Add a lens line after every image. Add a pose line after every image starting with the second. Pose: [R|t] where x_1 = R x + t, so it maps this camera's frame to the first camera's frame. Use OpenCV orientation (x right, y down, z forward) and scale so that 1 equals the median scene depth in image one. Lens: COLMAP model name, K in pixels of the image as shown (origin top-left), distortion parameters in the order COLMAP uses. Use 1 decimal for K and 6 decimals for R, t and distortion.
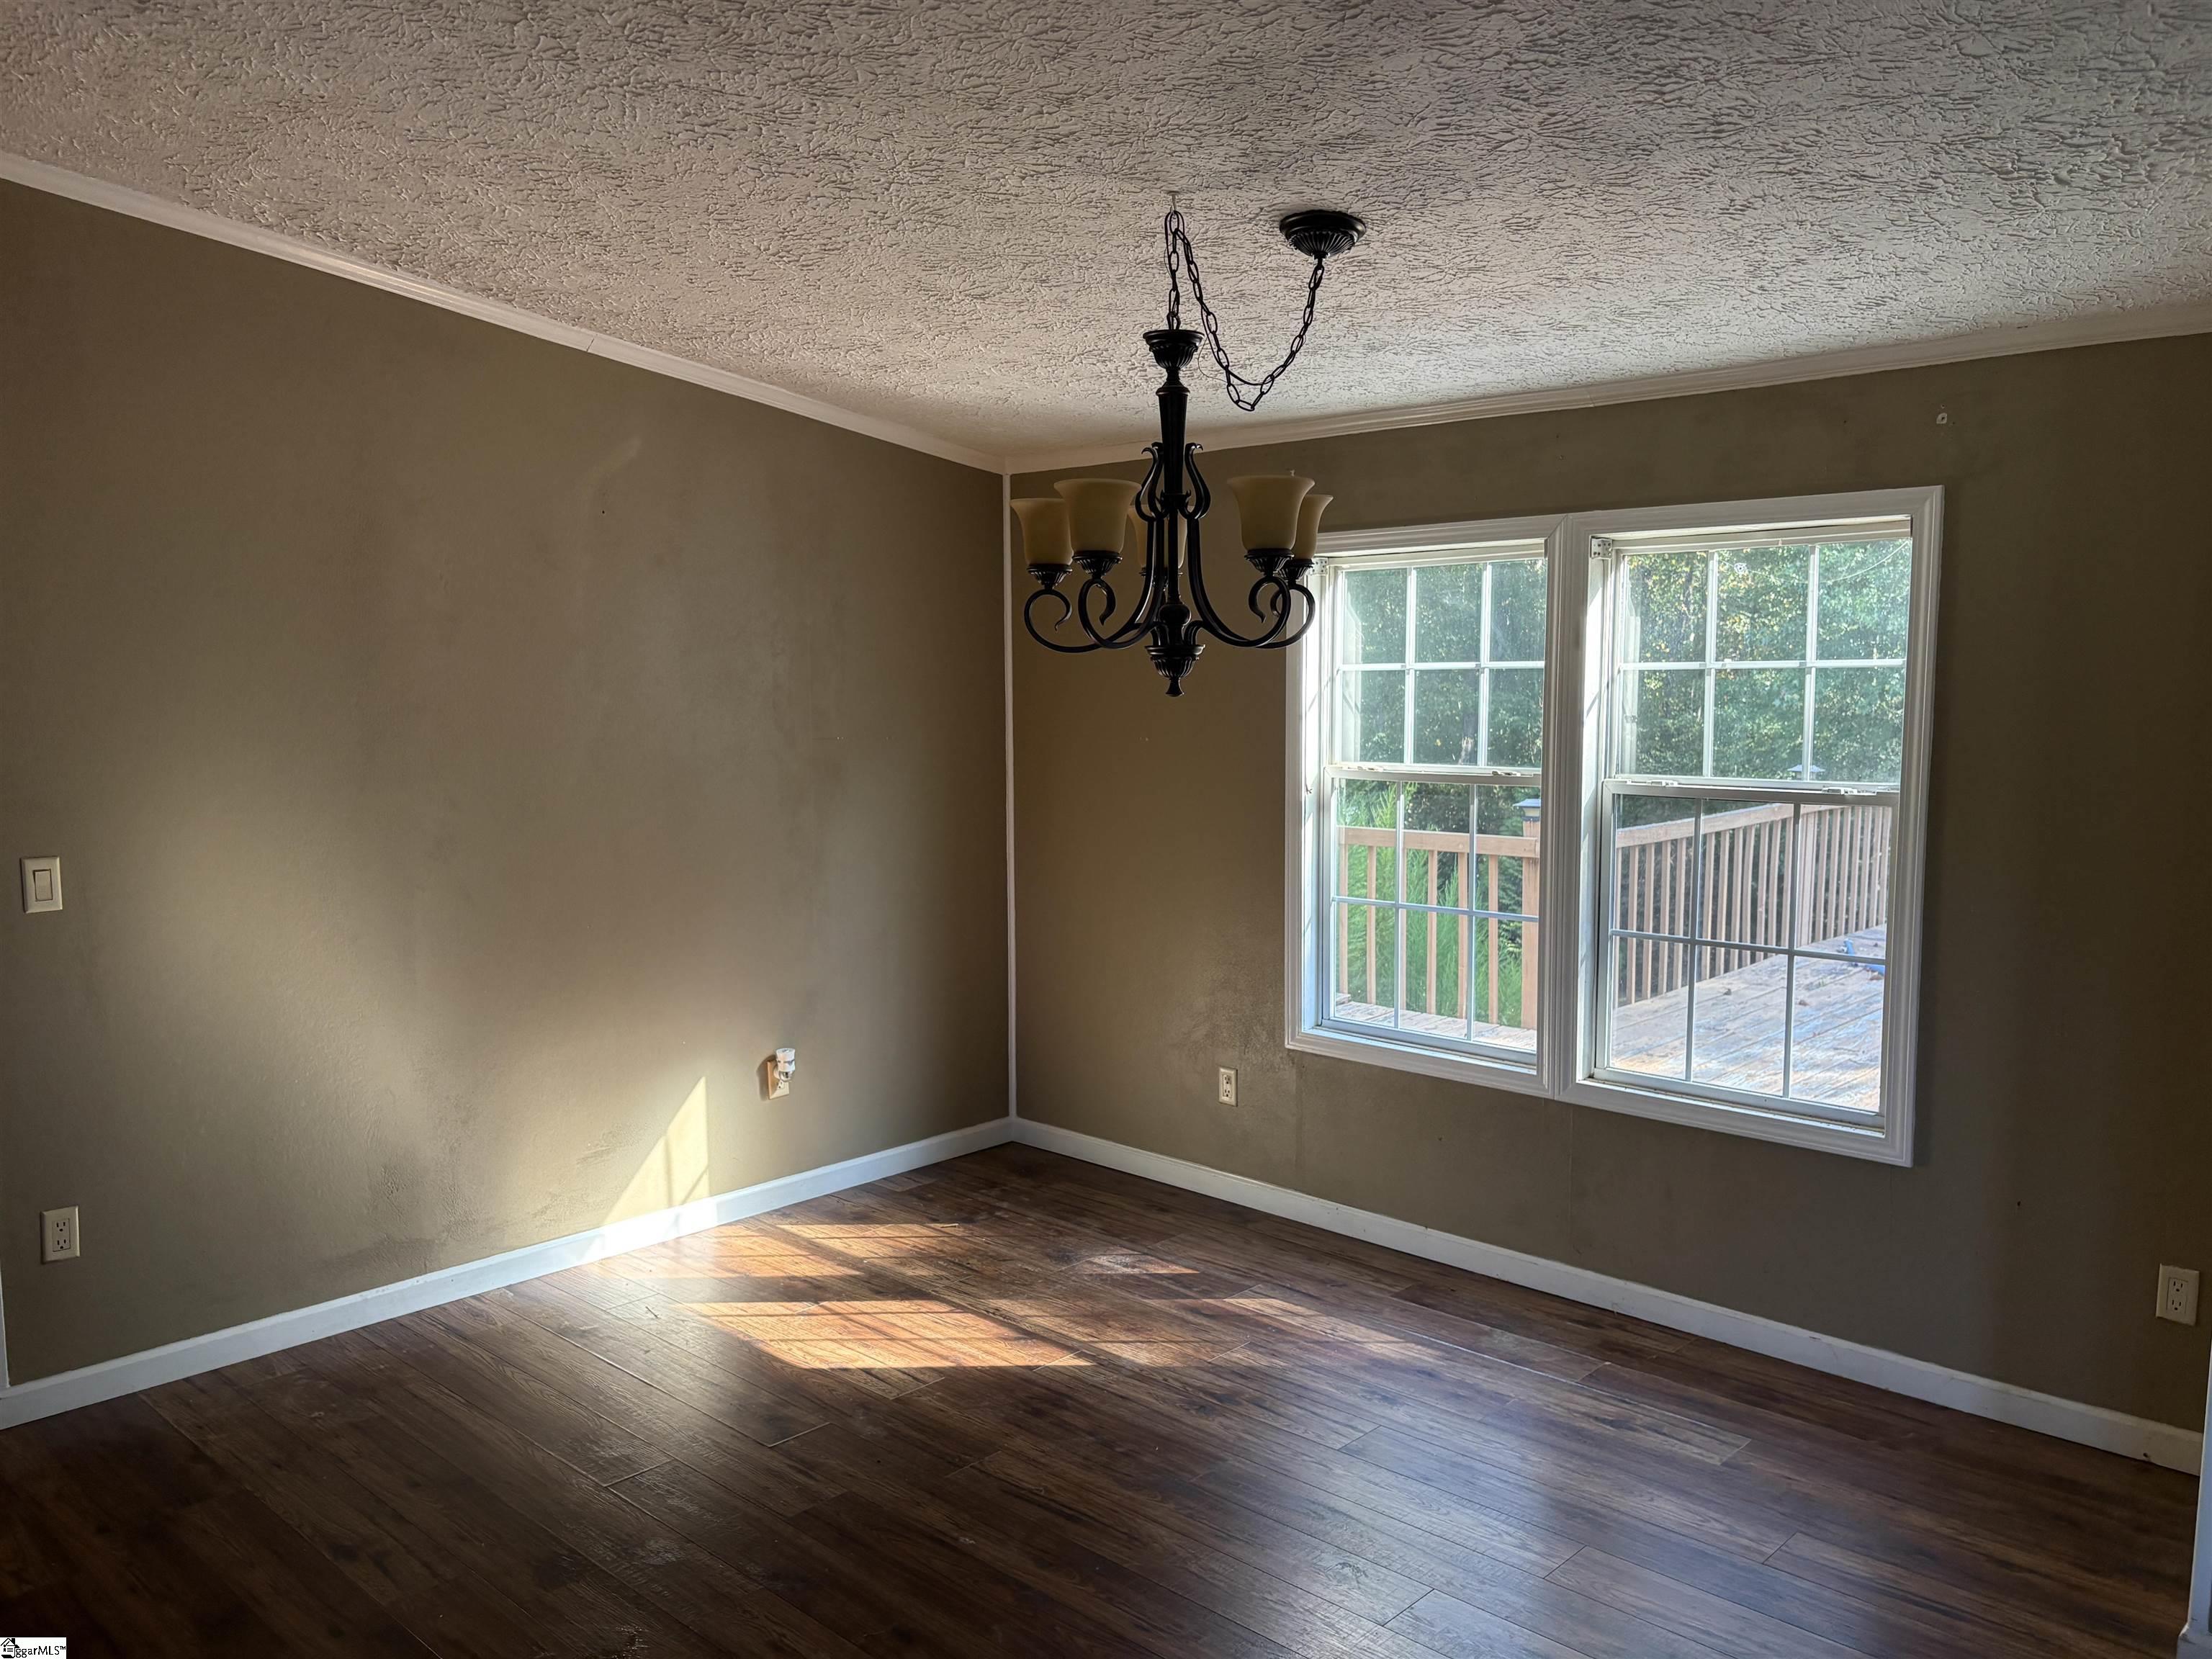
lens RADIAL K [[1669.3, 0, 1106.0], [0, 1669.3, 829.5], [0, 0, 1]] dist [0.015387, 0.000170]
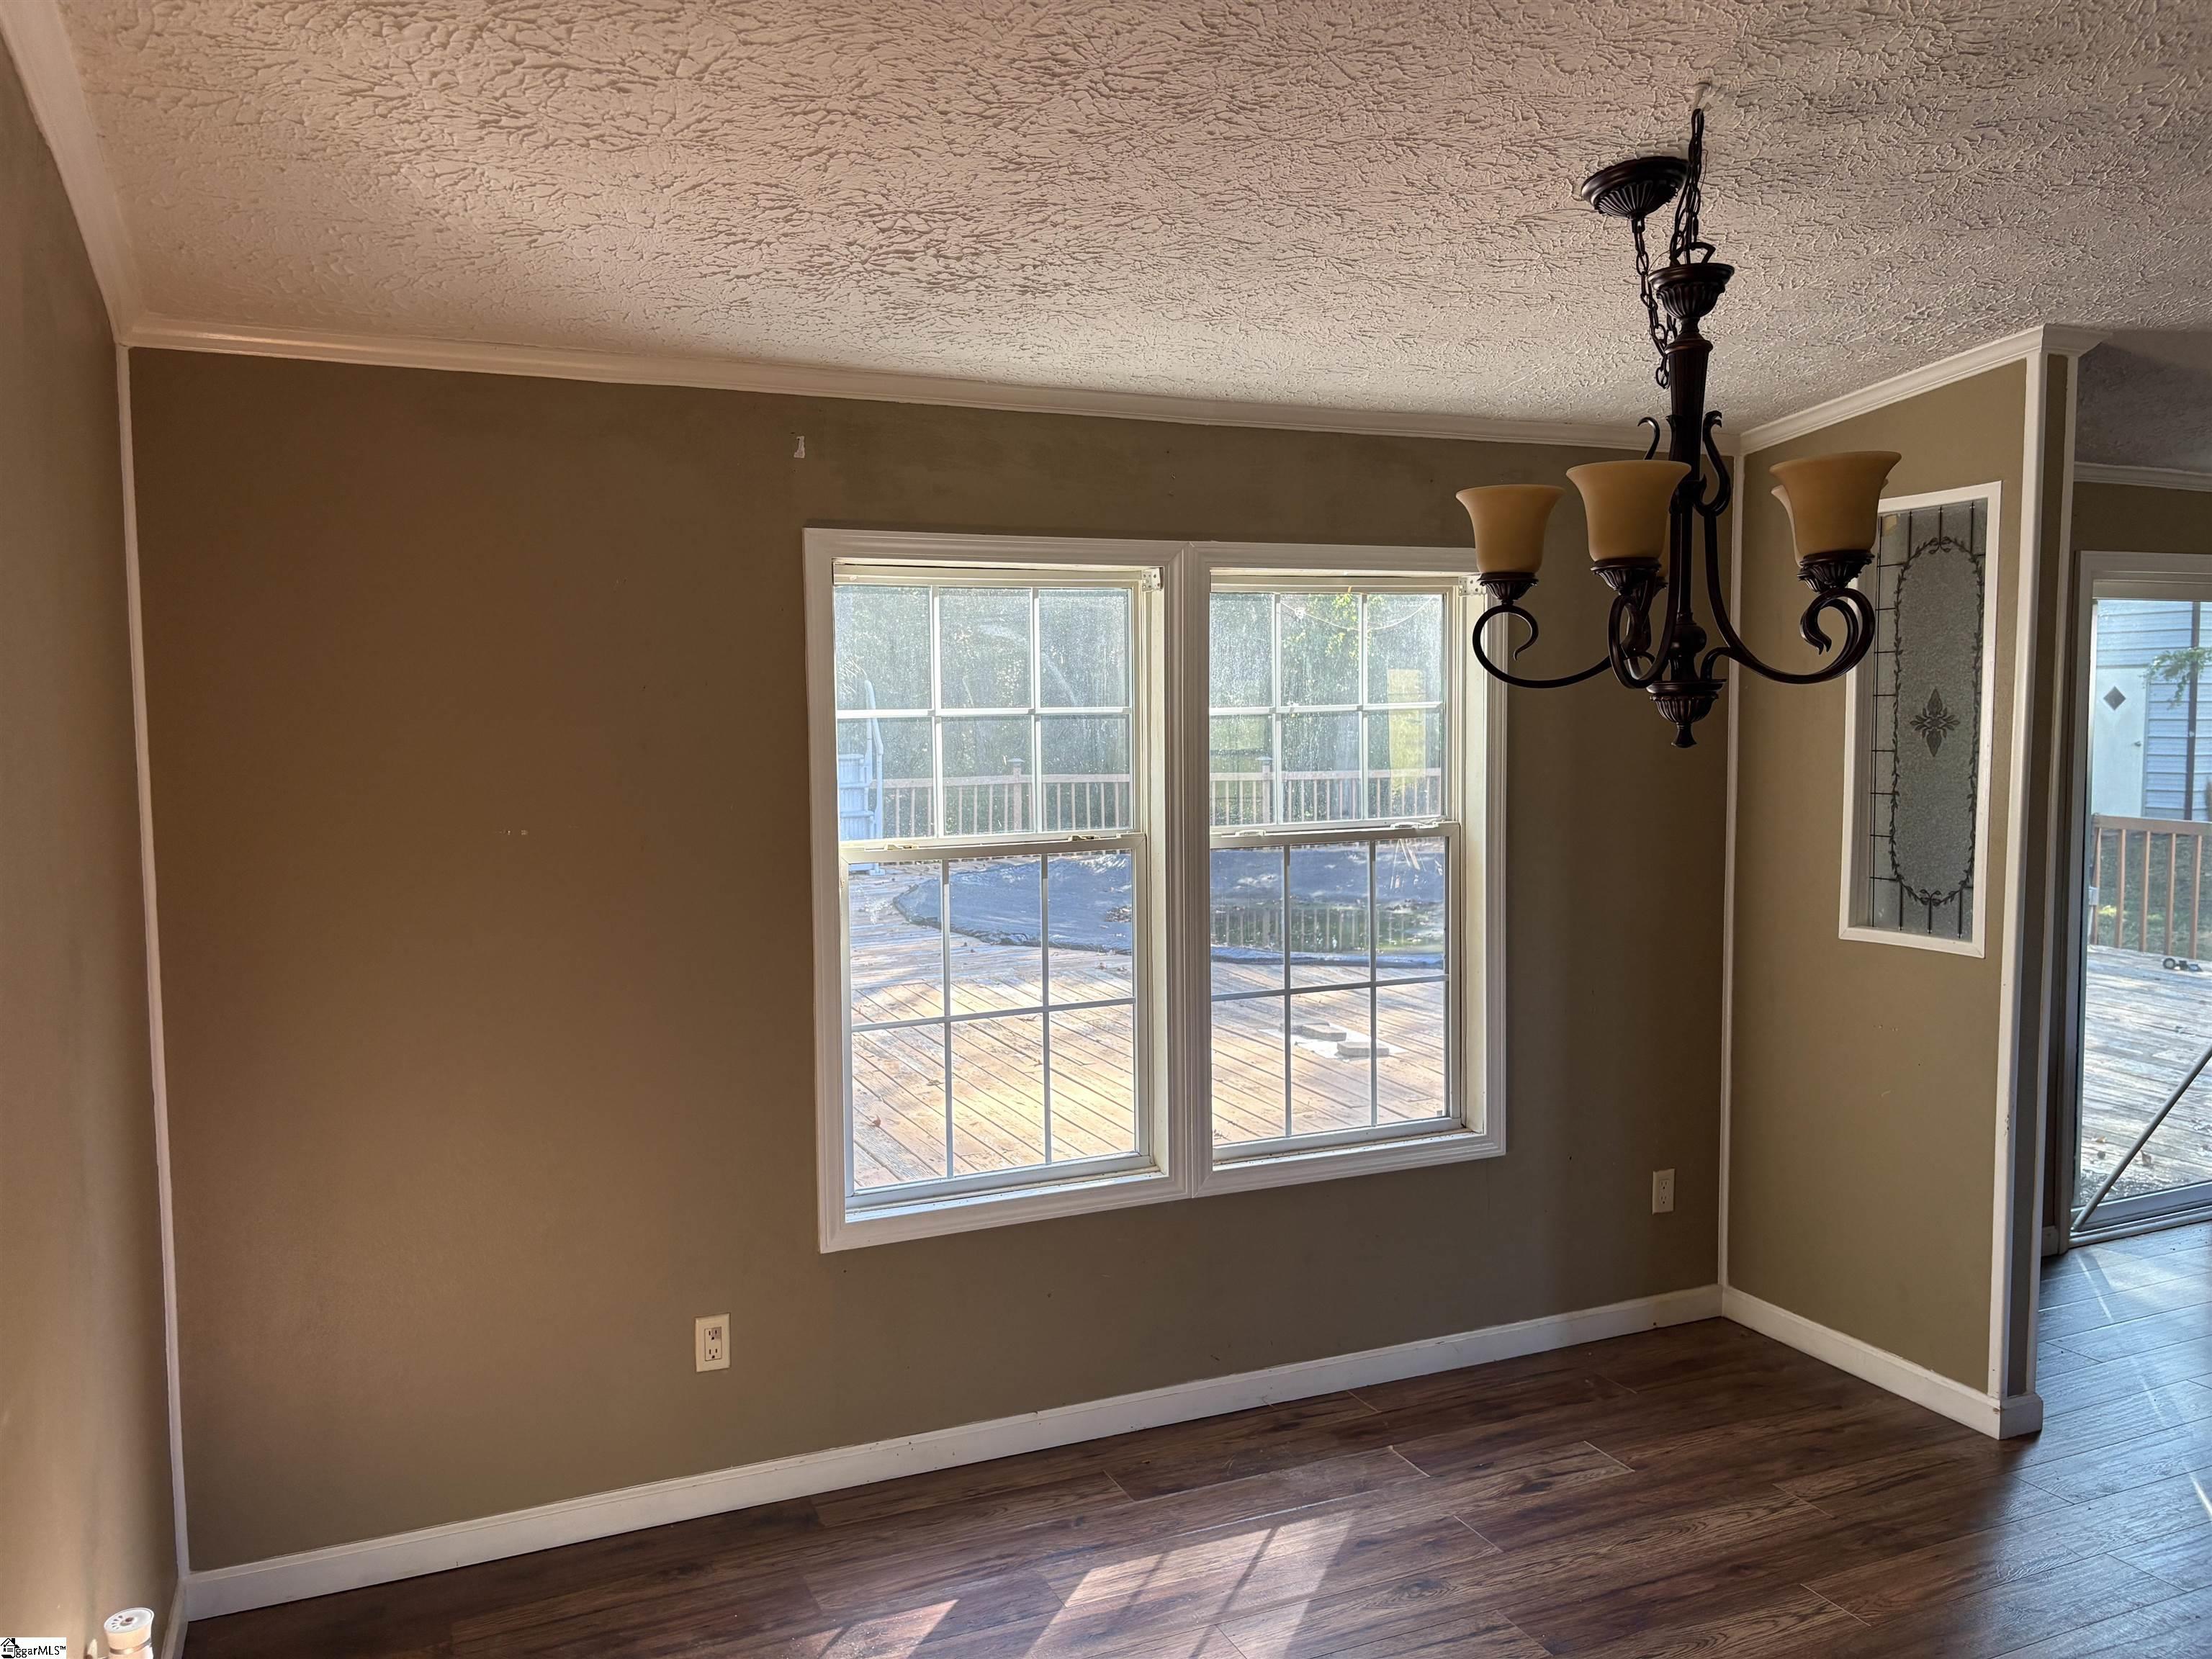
lens RADIAL K [[1669.3, 0, 1106.0], [0, 1669.3, 829.5], [0, 0, 1]] dist [0.015387, 0.000170]
pose [[0.396440, -0.069518, 0.915425, -0.563814], [0.100045, 0.994462, 0.032194, -0.068485], [-0.912593, 0.078820, 0.401200, 0.694677]]
